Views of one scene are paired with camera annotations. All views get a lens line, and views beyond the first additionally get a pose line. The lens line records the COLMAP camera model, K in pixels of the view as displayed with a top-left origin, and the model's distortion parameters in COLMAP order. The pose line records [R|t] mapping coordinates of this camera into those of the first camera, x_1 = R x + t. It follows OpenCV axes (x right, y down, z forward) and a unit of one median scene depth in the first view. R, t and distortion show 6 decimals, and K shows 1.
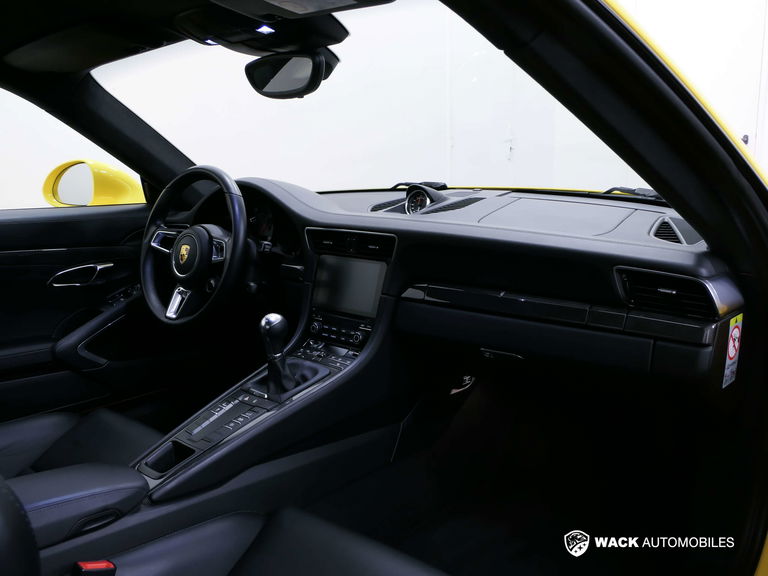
lens RADIAL K [[699.4, 0, 384.9], [0, 699.4, 287.0], [0, 0, 1]] dist [0.000125, 0.000000]
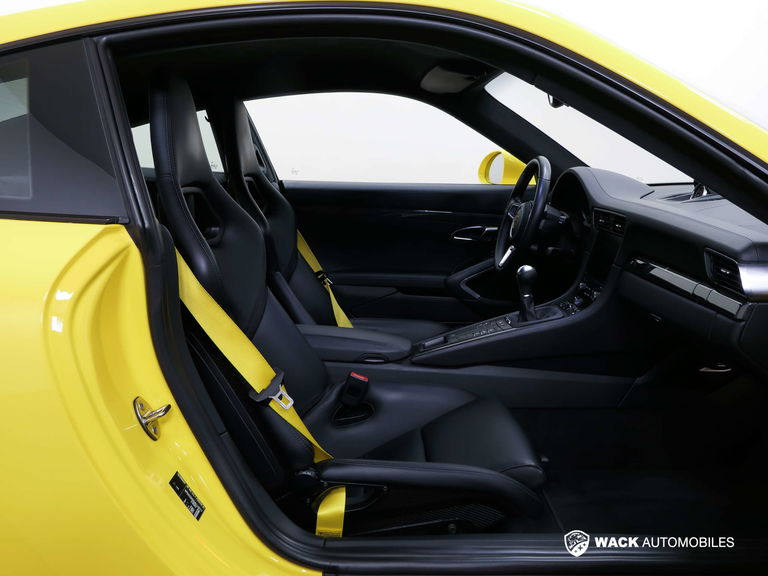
lens RADIAL K [[699.4, 0, 385.6], [0, 699.4, 285.4], [0, 0, 1]] dist [0.000125, 0.000000]
pose [[0.705002, 0.157885, -0.691408, 0.467255], [-0.154796, 0.985656, 0.067238, 0.022082], [0.692106, 0.059624, 0.719329, -0.138717]]
